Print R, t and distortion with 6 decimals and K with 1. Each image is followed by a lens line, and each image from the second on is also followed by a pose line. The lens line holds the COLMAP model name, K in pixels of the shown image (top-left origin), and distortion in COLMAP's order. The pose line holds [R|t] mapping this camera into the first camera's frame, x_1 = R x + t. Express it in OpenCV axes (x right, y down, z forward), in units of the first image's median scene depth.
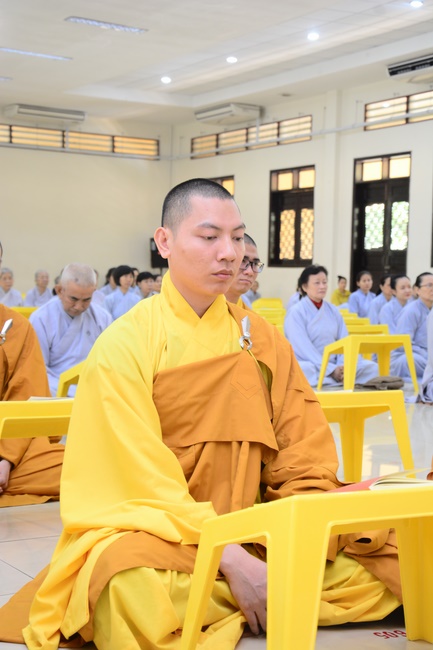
lens RADIAL K [[1185.1, 0, 216.5], [0, 1185.1, 325.0], [0, 0, 1]] dist [0.355433, 0.188505]
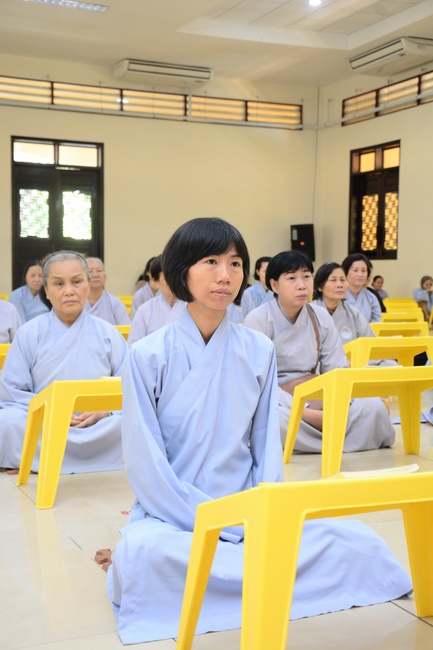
lens RADIAL K [[1006.1, 0, 216.5], [0, 1006.1, 325.0], [0, 0, 1]] dist [0.032644, 1.586774]
pose [[0.991926, -0.001469, -0.126806, -0.021469], [0.002760, 0.999946, 0.010002, -0.013485], [0.126784, -0.010271, 0.991877, 0.353579]]
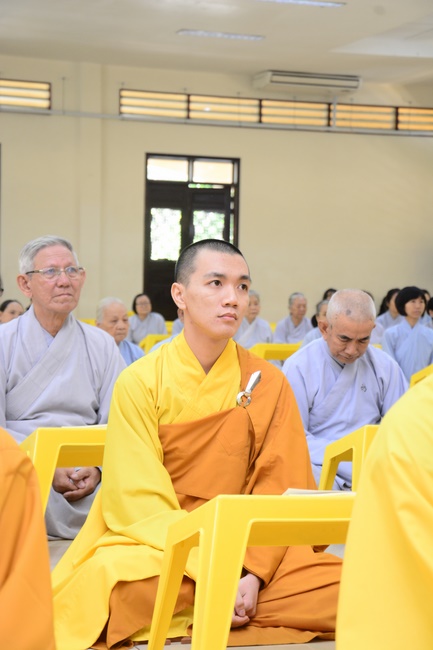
lens RADIAL K [[1594.3, 0, 216.5], [0, 1594.3, 325.0], [0, 0, 1]] dist [0.675249, 0.005988]
pose [[0.981197, 0.004934, -0.192948, -0.002460], [-0.009470, 0.999700, -0.022596, -0.001808], [0.192779, 0.023998, 0.980949, 0.011828]]
